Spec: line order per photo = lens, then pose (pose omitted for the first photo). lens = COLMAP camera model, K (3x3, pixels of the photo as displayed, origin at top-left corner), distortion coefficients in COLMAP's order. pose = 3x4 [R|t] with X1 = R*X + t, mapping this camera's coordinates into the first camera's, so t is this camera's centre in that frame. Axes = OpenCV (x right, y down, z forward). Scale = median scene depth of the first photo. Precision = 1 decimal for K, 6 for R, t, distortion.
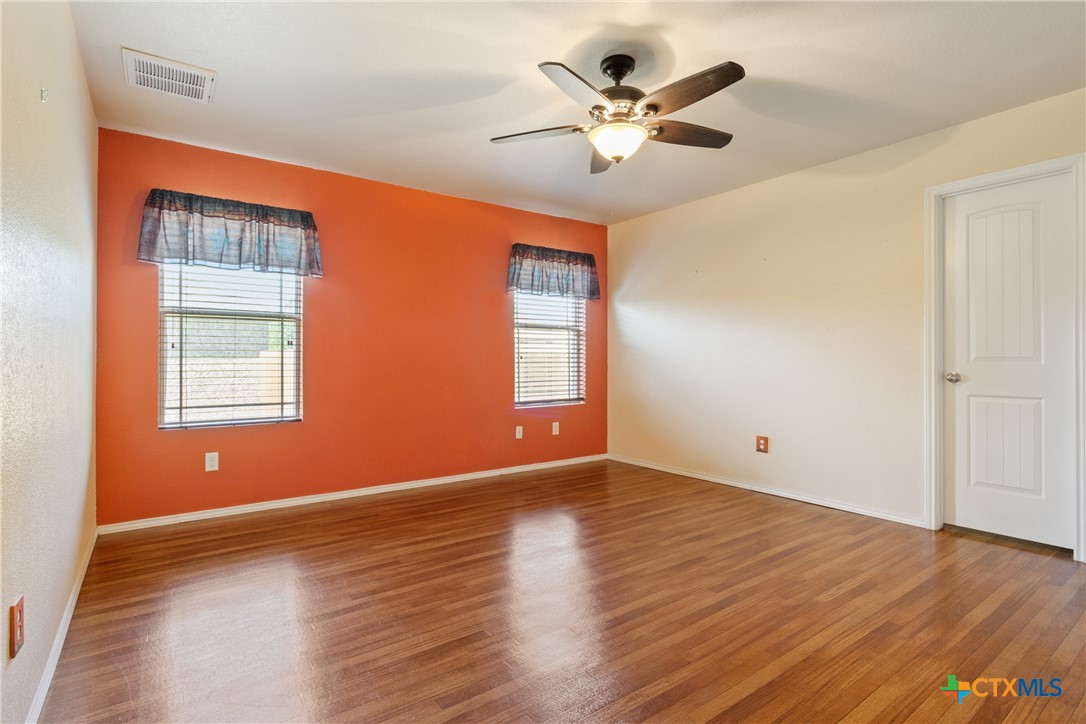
lens RADIAL K [[546.8, 0, 520.2], [0, 546.8, 364.7], [0, 0, 1]] dist [-0.013629, 0.008259]
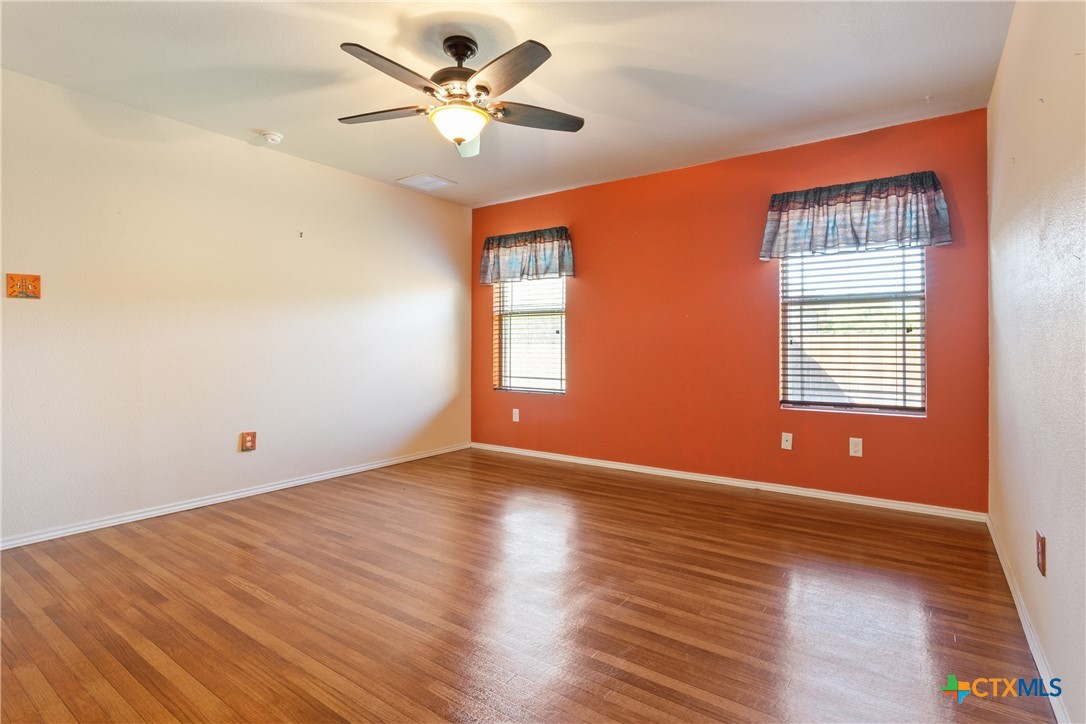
lens RADIAL K [[534.3, 0, 521.9], [0, 534.3, 348.9], [0, 0, 1]] dist [-0.008337, 0.000747]
pose [[0.309527, 0.008641, -0.950851, 1.022328], [-0.009330, 0.999938, 0.006050, -0.009206], [0.950845, 0.006999, 0.309588, 0.734141]]
